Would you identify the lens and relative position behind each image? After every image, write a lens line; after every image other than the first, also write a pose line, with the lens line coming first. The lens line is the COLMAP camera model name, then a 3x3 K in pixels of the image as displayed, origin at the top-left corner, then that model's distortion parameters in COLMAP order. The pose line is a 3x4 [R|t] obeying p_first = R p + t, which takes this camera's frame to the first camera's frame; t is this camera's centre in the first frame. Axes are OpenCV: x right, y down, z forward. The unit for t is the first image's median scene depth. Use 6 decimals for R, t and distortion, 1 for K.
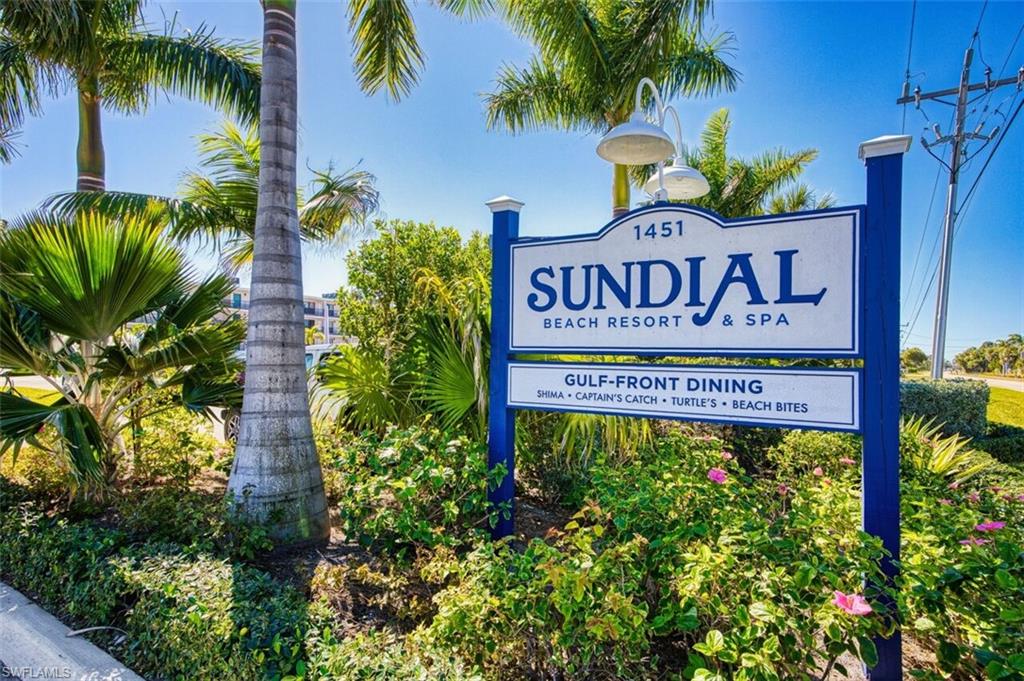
lens RADIAL K [[547.1, 0, 512.0], [0, 547.1, 340.5], [0, 0, 1]] dist [0.021295, 0.000055]
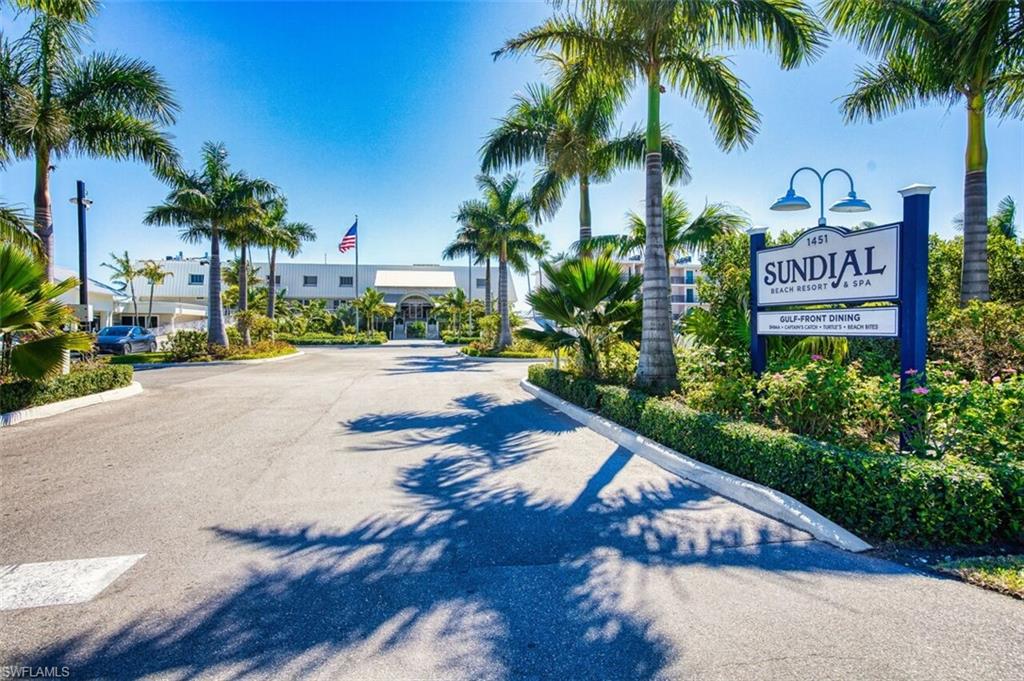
lens RADIAL K [[547.1, 0, 512.0], [0, 547.1, 340.5], [0, 0, 1]] dist [0.021295, 0.000055]
pose [[0.704559, 0.001470, -0.709644, 0.804923], [0.030485, 0.999012, 0.032336, 0.053512], [0.708990, -0.044416, 0.703819, -1.054035]]
